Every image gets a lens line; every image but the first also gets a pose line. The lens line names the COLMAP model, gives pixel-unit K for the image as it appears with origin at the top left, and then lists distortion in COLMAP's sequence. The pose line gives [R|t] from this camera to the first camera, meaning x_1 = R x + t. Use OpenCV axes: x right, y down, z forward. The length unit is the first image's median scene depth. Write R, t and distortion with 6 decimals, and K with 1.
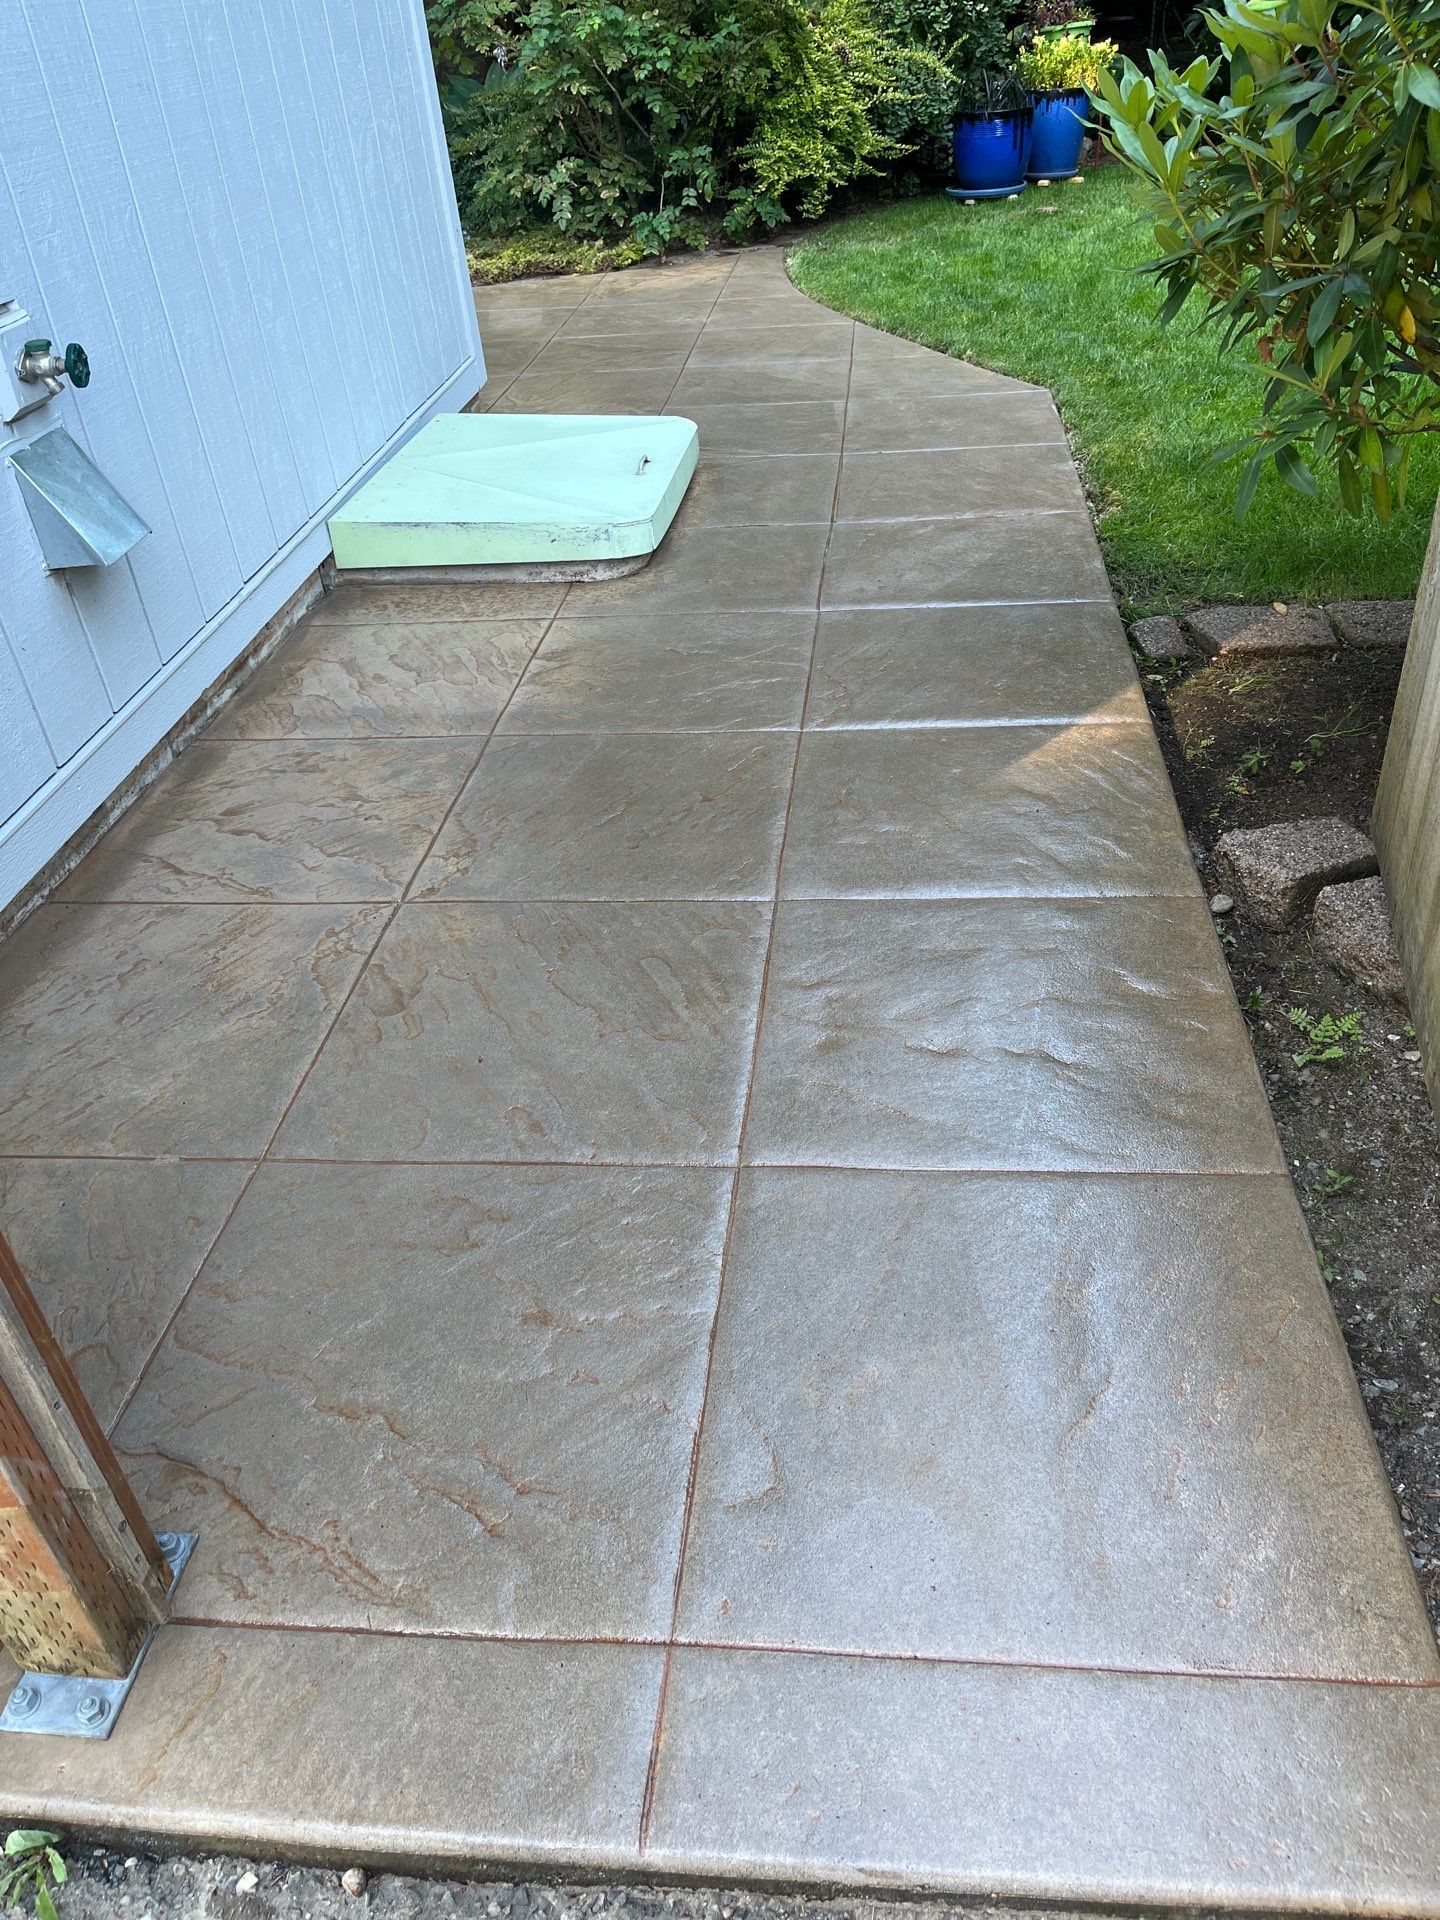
lens RADIAL K [[1466.2, 0, 723.3], [0, 1466.2, 955.9], [0, 0, 1]] dist [0.051891, -0.065975]
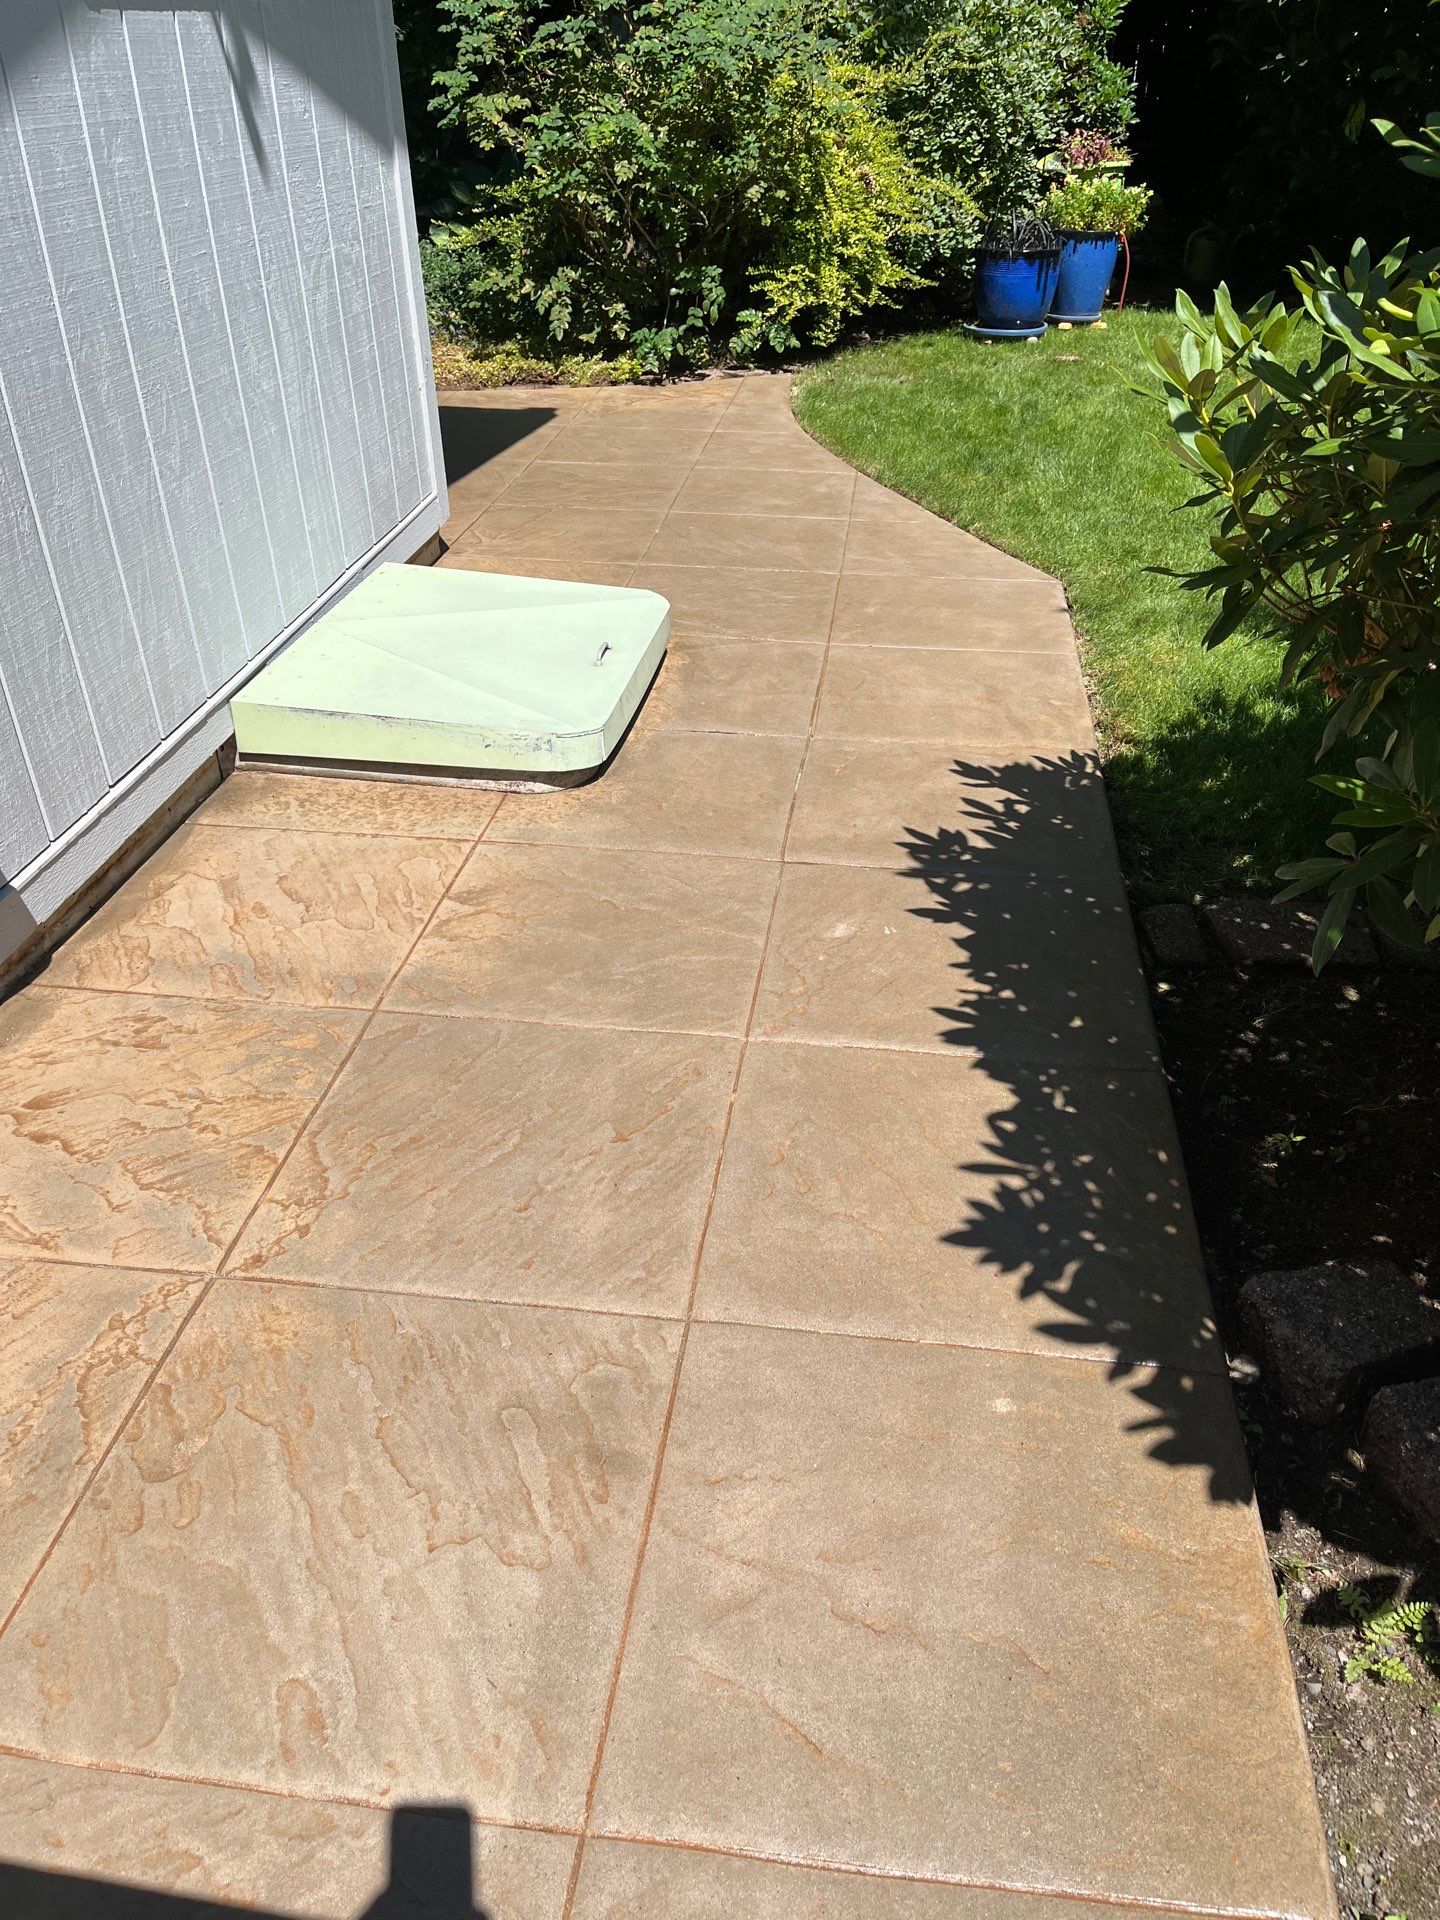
lens RADIAL K [[1466.2, 0, 721.1], [0, 1466.2, 970.6], [0, 0, 1]] dist [0.051891, -0.065975]
pose [[0.997089, 0.074241, 0.017389, 0.018571], [-0.073640, 0.996741, -0.032943, -0.139454], [-0.019778, 0.031566, 0.999306, 0.140793]]
